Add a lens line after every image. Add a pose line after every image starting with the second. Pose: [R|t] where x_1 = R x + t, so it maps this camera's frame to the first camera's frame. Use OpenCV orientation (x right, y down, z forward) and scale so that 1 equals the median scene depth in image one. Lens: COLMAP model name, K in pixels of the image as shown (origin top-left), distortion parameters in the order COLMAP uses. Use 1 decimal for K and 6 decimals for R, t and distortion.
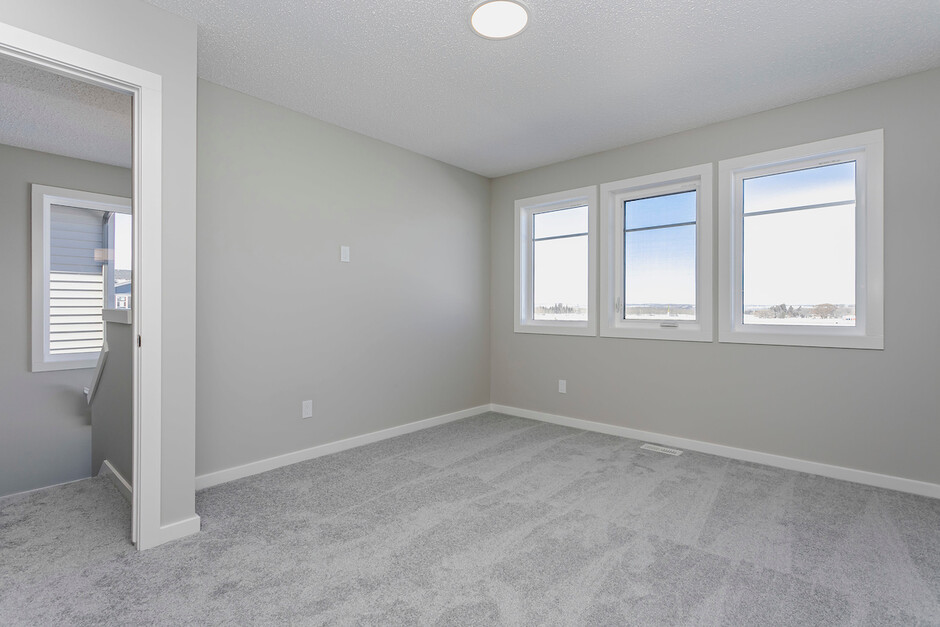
lens RADIAL K [[455.5, 0, 470.0], [0, 455.5, 313.5], [0, 0, 1]] dist [-0.015195, 0.001045]
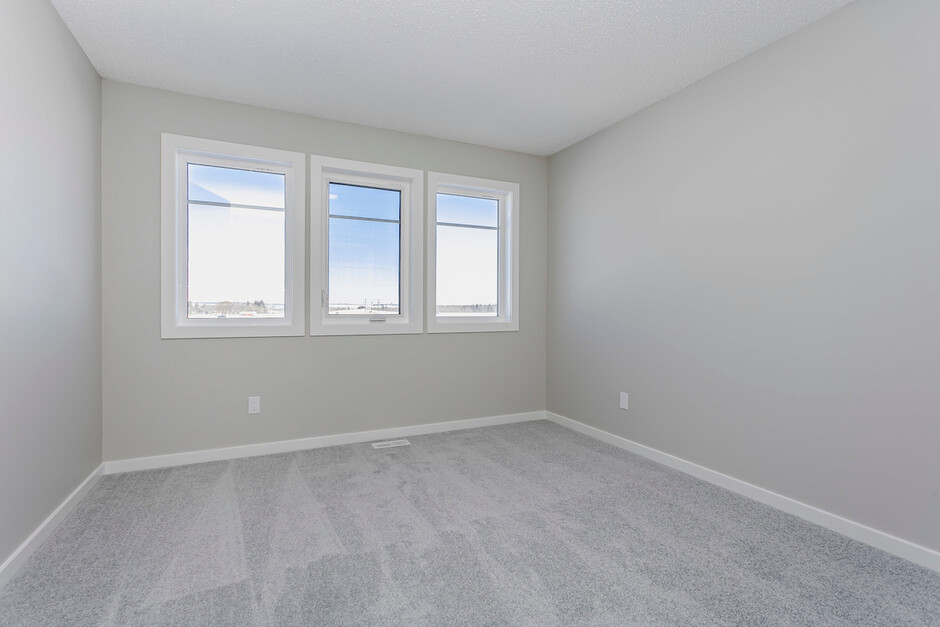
lens RADIAL K [[455.5, 0, 470.0], [0, 455.5, 313.5], [0, 0, 1]] dist [-0.015195, 0.001045]
pose [[0.358600, -0.024006, 0.933182, -0.461640], [-0.001616, 0.999652, 0.026336, -0.015958], [-0.933490, -0.010952, 0.358437, 0.492302]]
